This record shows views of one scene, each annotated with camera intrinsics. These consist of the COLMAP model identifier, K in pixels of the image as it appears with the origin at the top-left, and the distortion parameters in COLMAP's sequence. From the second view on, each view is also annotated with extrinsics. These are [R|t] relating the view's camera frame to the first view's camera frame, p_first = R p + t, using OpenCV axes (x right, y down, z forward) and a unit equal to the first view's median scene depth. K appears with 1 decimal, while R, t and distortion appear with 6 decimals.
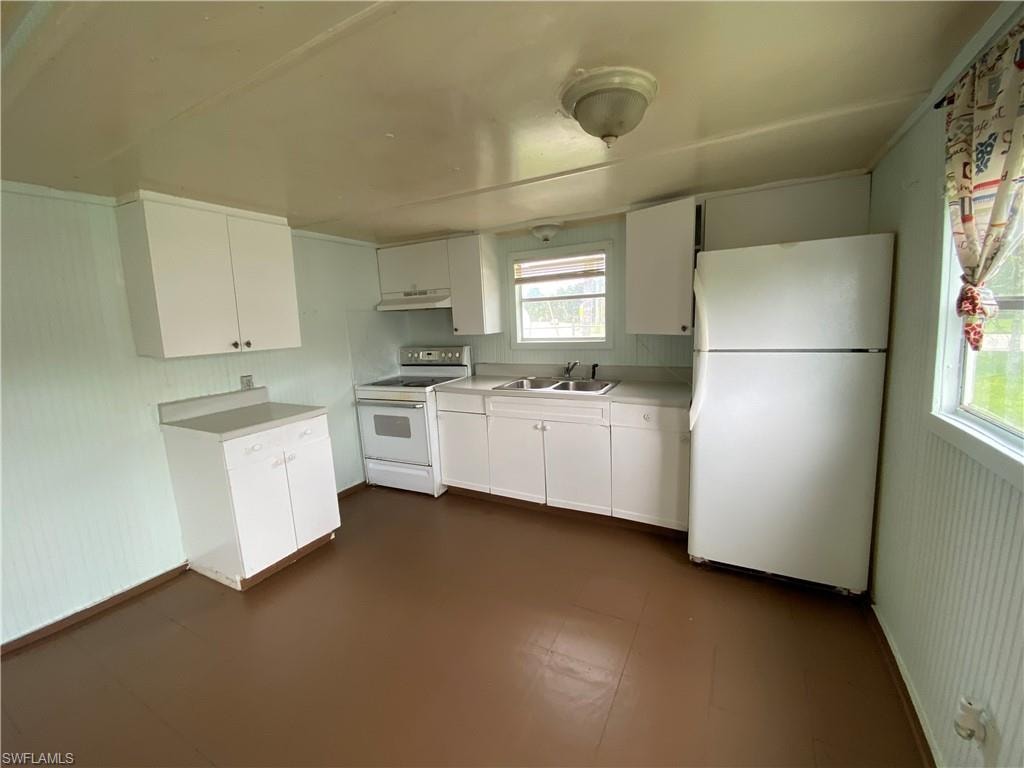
lens RADIAL K [[414.5, 0, 512.0], [0, 414.5, 384.0], [0, 0, 1]] dist [0.027518, -0.022133]
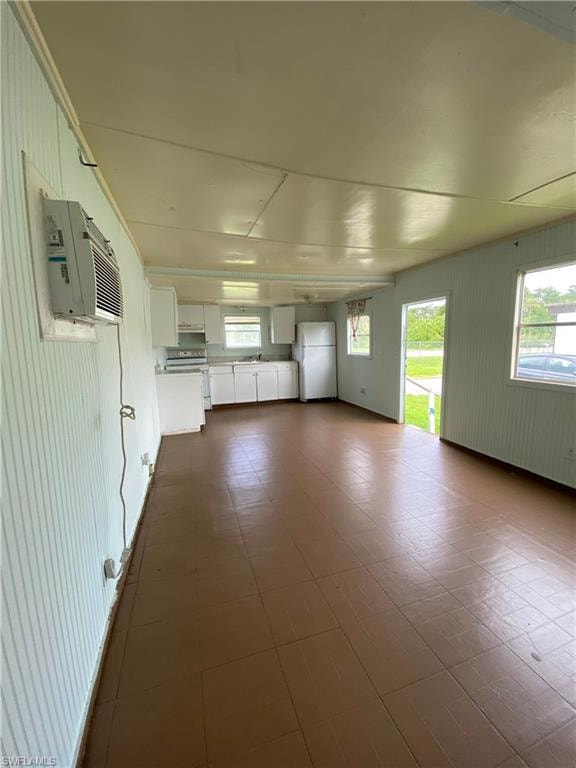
lens RADIAL K [[310.9, 0, 288.0], [0, 310.9, 384.0], [0, 0, 1]] dist [0.027518, -0.022133]
pose [[0.691104, -0.074612, 0.718894, -1.322527], [0.106259, 0.994338, 0.001048, 0.187986], [-0.714901, 0.075665, 0.695119, -0.681335]]
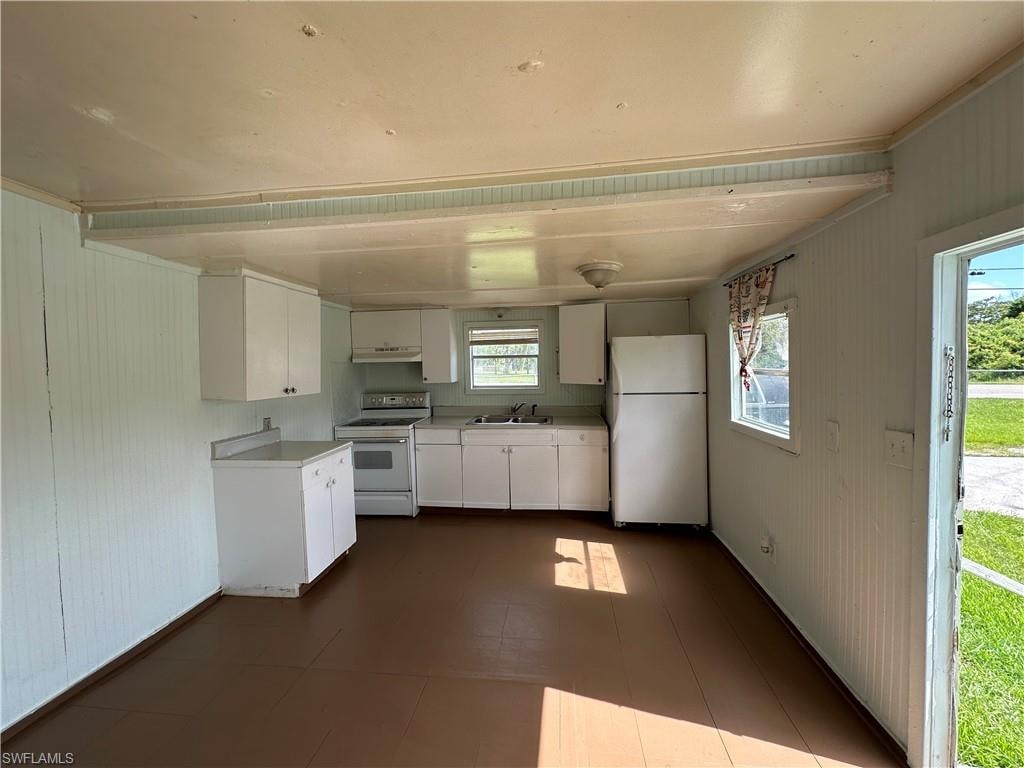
lens RADIAL K [[409.1, 0, 512.0], [0, 409.1, 384.0], [0, 0, 1]] dist [0.005844, 0.000213]
pose [[0.934397, 0.005562, 0.356191, -0.385830], [0.036055, 0.993267, -0.110093, 0.034221], [-0.354405, 0.115712, 0.927905, -0.280631]]
